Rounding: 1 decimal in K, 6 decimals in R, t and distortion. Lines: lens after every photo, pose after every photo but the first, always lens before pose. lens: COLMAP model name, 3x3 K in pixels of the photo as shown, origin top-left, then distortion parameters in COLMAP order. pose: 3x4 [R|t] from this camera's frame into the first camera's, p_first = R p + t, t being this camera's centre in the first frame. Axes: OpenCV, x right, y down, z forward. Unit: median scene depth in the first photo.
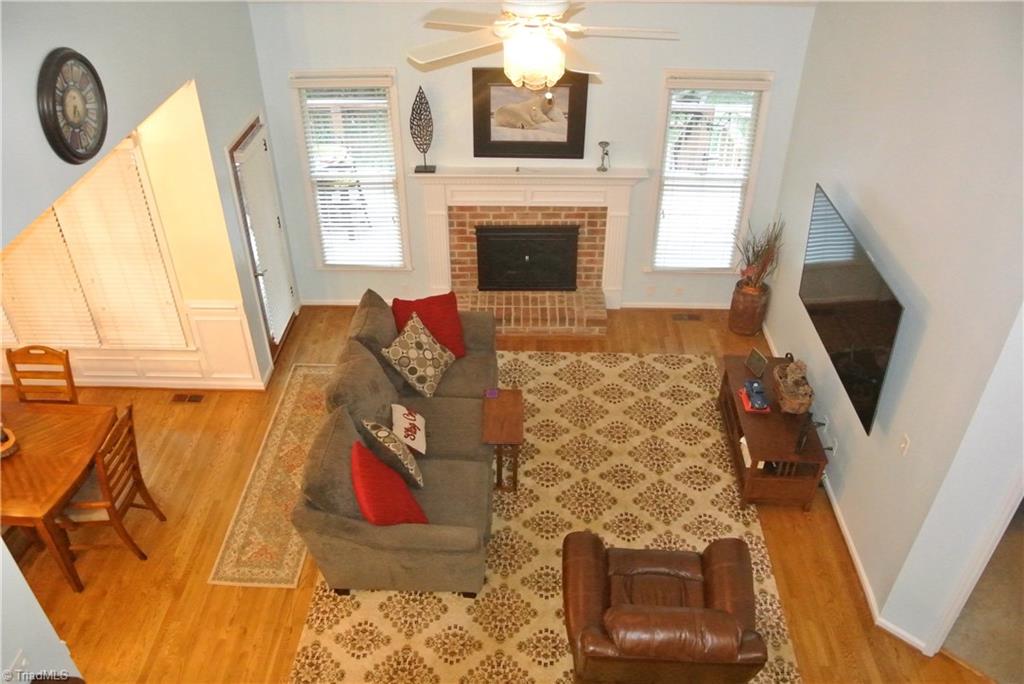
lens RADIAL K [[799.1, 0, 513.3], [0, 799.1, 343.2], [0, 0, 1]] dist [-0.072710, 0.002596]
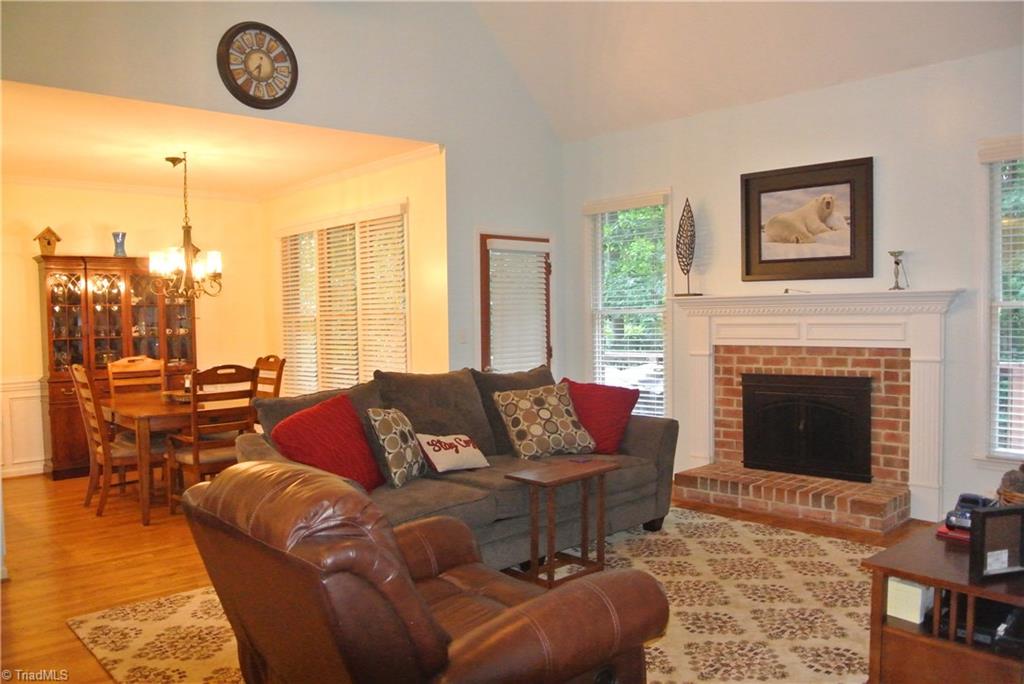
lens RADIAL K [[799.1, 0, 511.1], [0, 799.1, 343.1], [0, 0, 1]] dist [-0.072710, 0.002596]
pose [[0.702801, 0.016497, -0.711195, 0.356284], [-0.396624, 0.839016, -0.372481, 0.216473], [0.590559, 0.543857, 0.596205, 0.375772]]
